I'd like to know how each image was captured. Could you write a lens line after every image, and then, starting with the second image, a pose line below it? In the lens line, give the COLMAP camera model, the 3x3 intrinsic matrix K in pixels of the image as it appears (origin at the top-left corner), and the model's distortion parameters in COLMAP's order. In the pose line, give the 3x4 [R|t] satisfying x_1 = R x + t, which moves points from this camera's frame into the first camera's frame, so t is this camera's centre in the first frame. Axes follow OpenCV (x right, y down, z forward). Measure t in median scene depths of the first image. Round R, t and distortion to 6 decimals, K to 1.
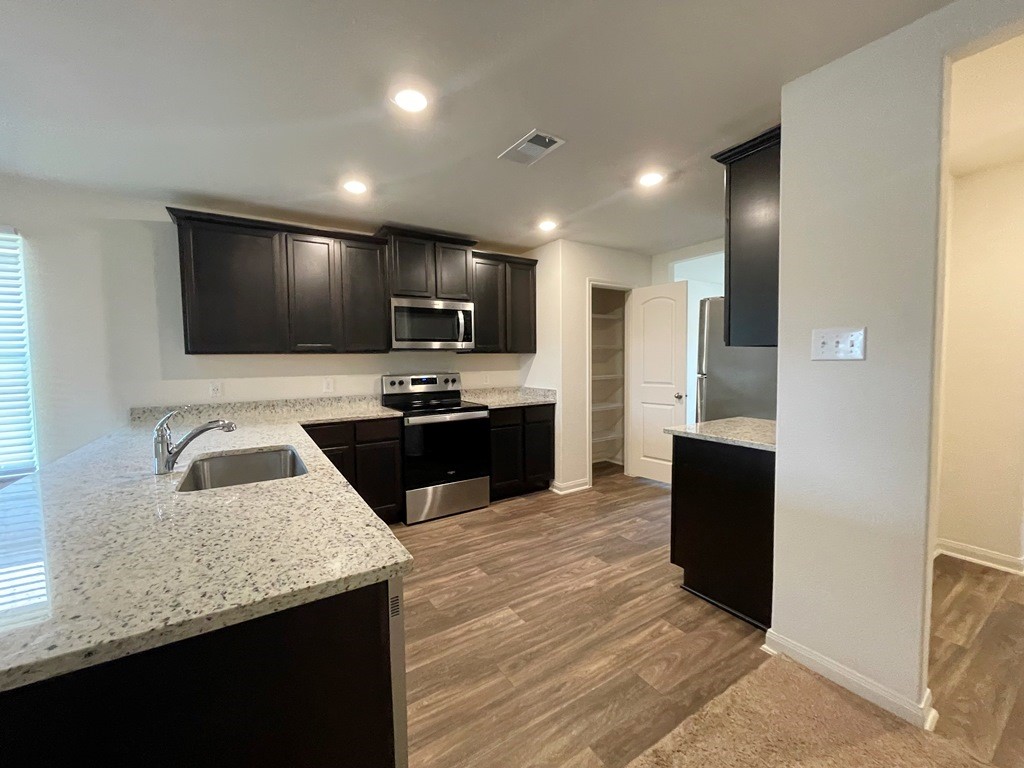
lens RADIAL K [[419.7, 0, 512.0], [0, 419.7, 384.0], [0, 0, 1]] dist [0.000830, 0.000646]
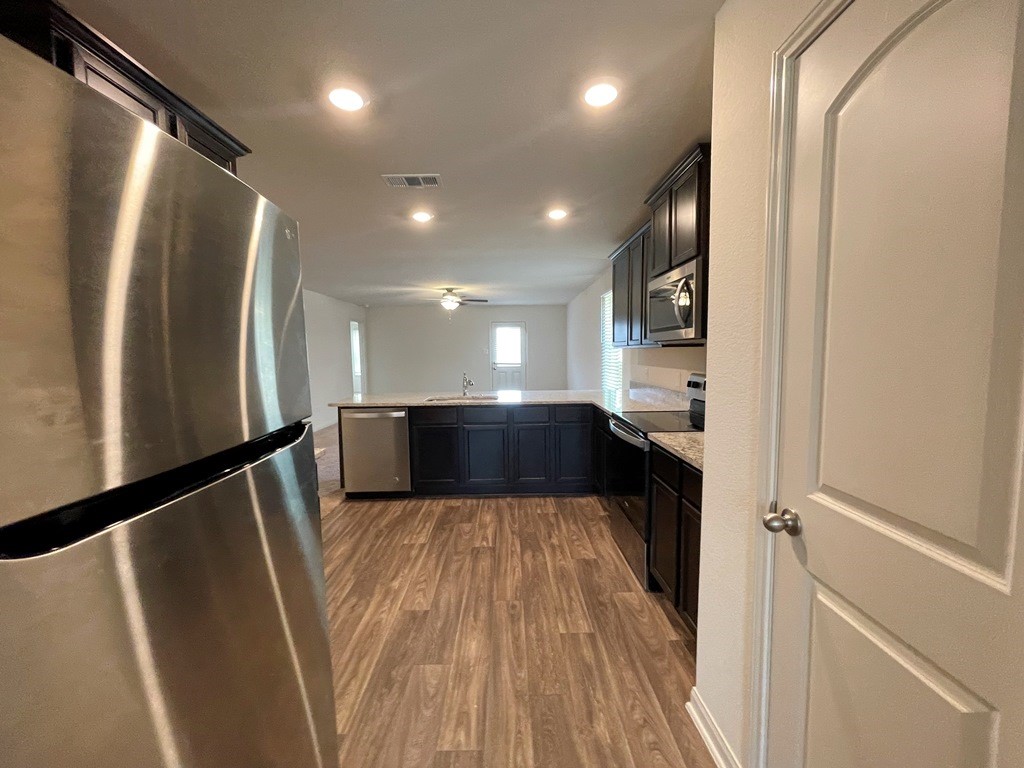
lens RADIAL K [[419.7, 0, 512.0], [0, 419.7, 384.0], [0, 0, 1]] dist [0.000830, 0.000646]
pose [[-0.532699, 0.087198, -0.841801, 0.598197], [-0.029959, 0.992111, 0.121727, -0.094797], [0.845774, 0.090064, -0.525884, 1.216076]]
